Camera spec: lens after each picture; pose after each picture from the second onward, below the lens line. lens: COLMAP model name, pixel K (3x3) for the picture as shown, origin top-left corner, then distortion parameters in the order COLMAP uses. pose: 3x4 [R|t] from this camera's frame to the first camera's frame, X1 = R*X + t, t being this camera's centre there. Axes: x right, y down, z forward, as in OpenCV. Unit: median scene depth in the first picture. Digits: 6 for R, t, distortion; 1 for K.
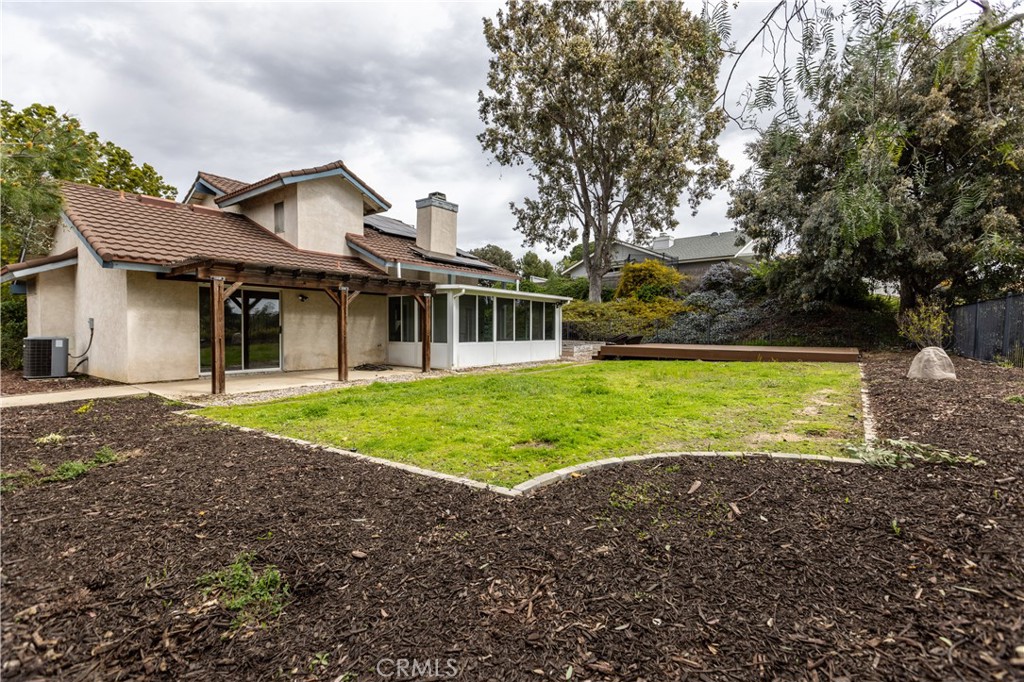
lens RADIAL K [[452.9, 0, 515.8], [0, 452.9, 341.9], [0, 0, 1]] dist [0.002240, 0.000420]
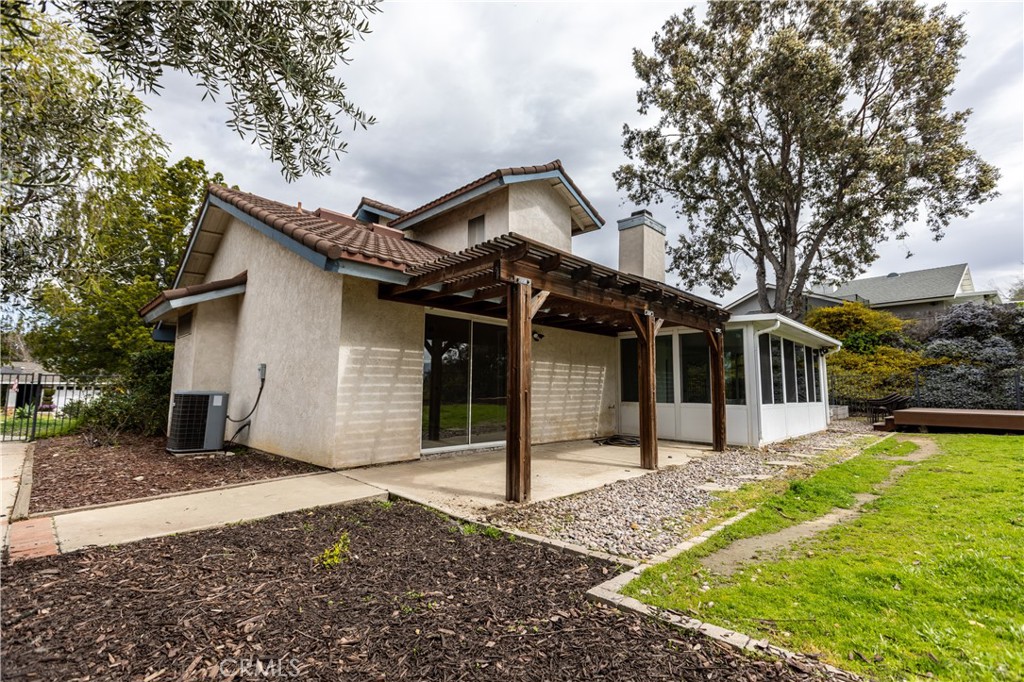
lens RADIAL K [[452.9, 0, 515.8], [0, 452.9, 341.9], [0, 0, 1]] dist [0.002240, 0.000420]
pose [[0.991338, -0.009754, -0.130970, -0.331947], [-0.008095, 0.990804, -0.135062, 0.003232], [0.131083, 0.134953, 0.982143, 0.264116]]
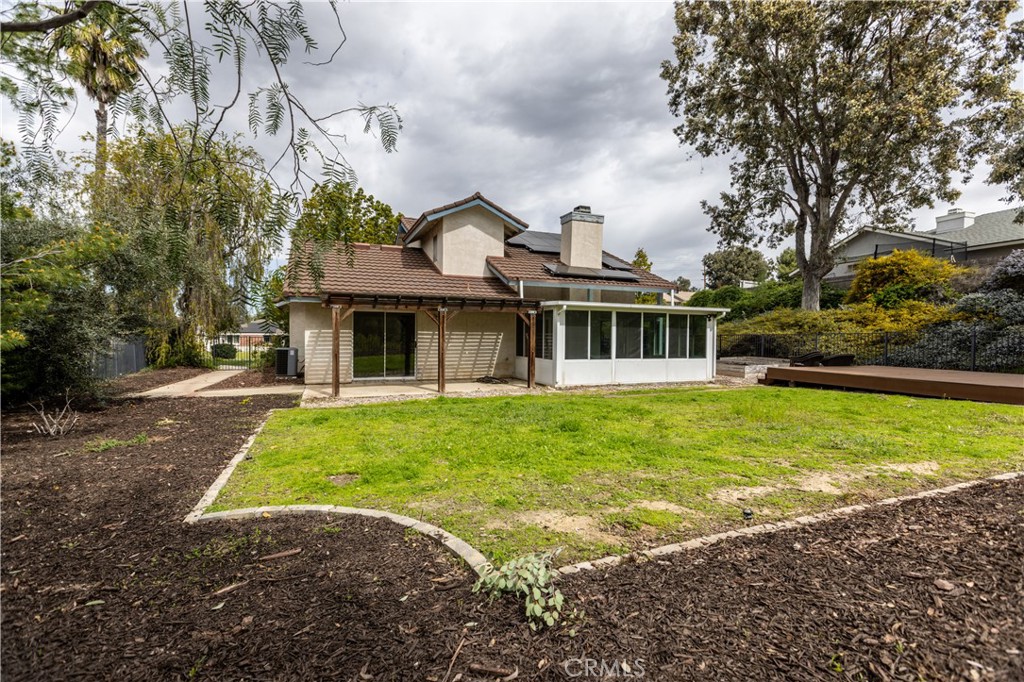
lens RADIAL K [[452.9, 0, 515.8], [0, 452.9, 341.9], [0, 0, 1]] dist [0.002240, 0.000420]
pose [[0.859569, 0.011677, -0.510887, 0.243959], [-0.020982, 0.999702, -0.012453, -0.019112], [0.510589, 0.021424, 0.859558, 0.090031]]
